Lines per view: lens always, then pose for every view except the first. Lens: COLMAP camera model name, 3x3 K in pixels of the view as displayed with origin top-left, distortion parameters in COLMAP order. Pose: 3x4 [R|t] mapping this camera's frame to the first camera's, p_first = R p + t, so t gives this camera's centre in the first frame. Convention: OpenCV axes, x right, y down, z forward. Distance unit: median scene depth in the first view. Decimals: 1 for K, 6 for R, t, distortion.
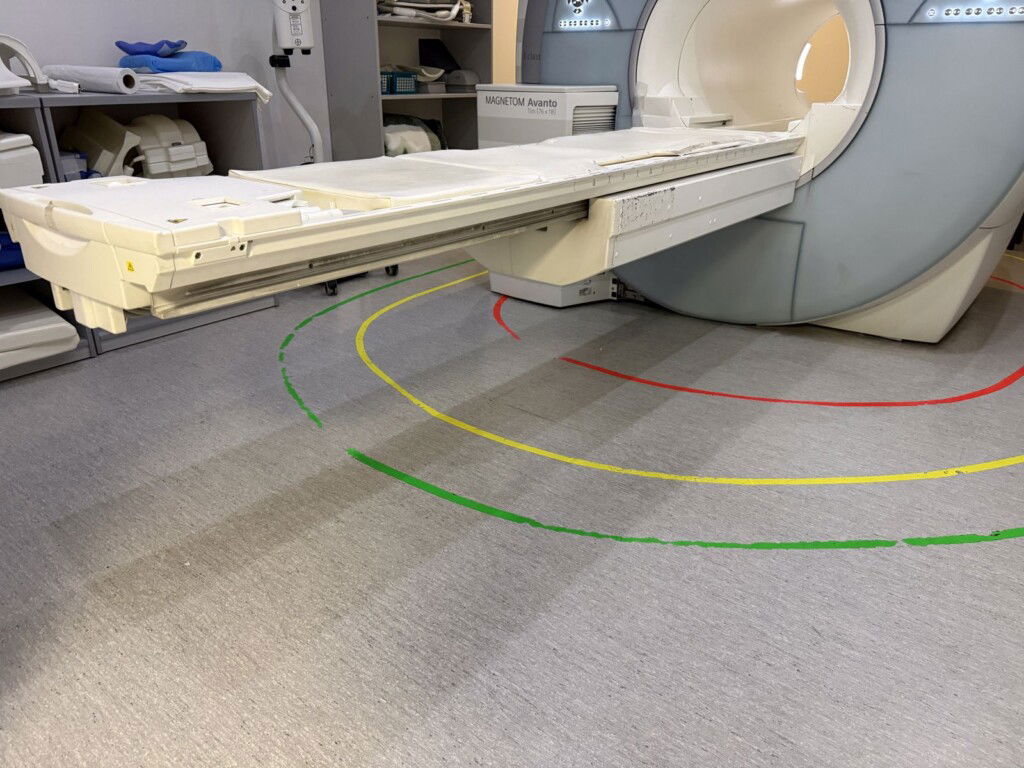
lens RADIAL K [[728.4, 0, 511.9], [0, 728.4, 387.9], [0, 0, 1]] dist [0.042339, -0.052343]
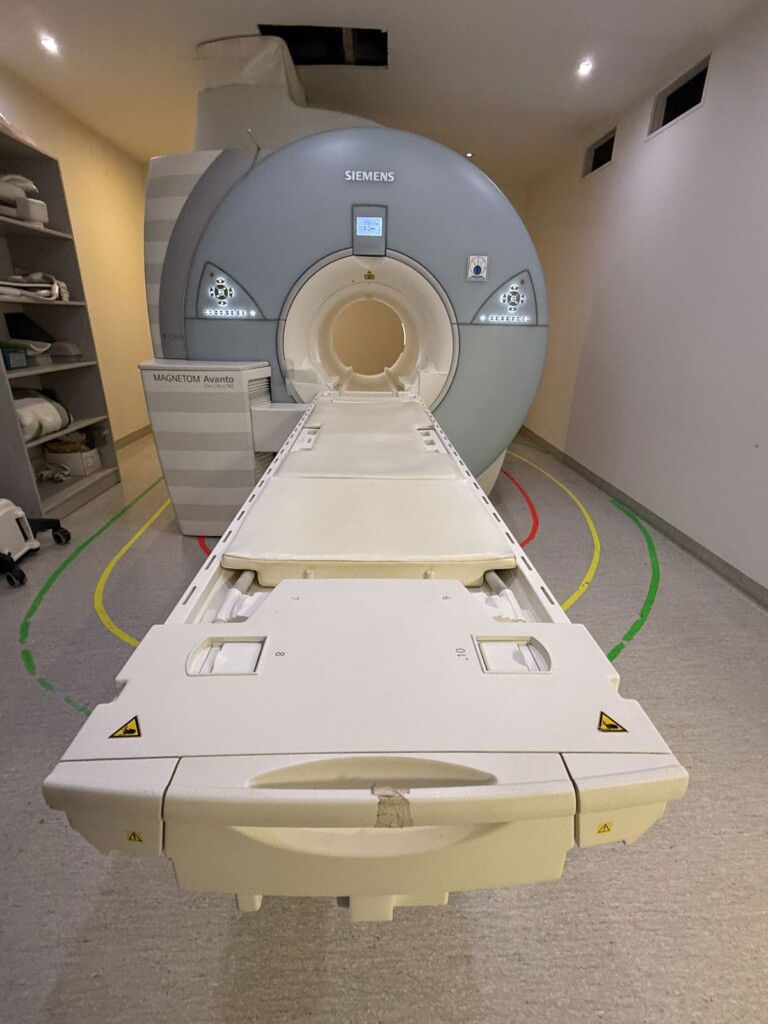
lens RADIAL K [[479.2, 0, 384.4], [0, 479.2, 513.7], [0, 0, 1]] dist [-0.002131, 0.000538]
pose [[0.759018, -0.241320, 0.604695, -0.283748], [0.249602, 0.965663, 0.072071, -0.170592], [-0.601324, 0.096230, 0.793190, 0.247211]]
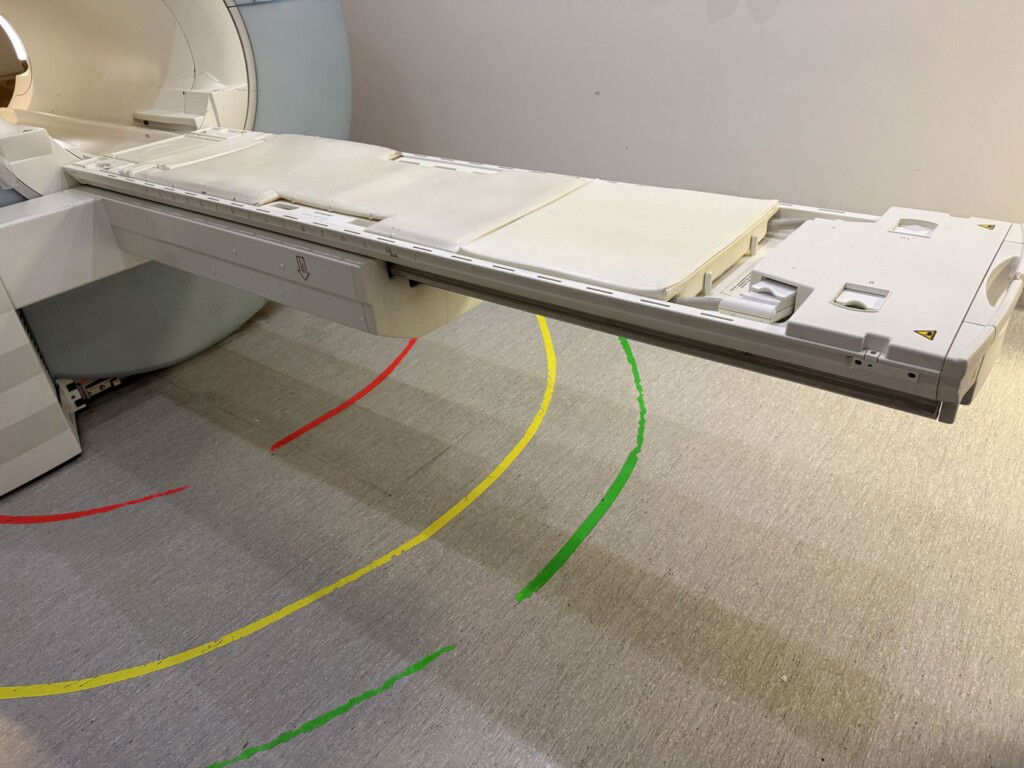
lens RADIAL K [[728.4, 0, 515.7], [0, 728.4, 382.3], [0, 0, 1]] dist [0.042339, -0.052343]
pose [[-0.030687, -0.528328, 0.848486, -0.550190], [0.462461, 0.745054, 0.480650, -0.338422], [-0.886109, 0.407141, 0.221467, 0.516635]]
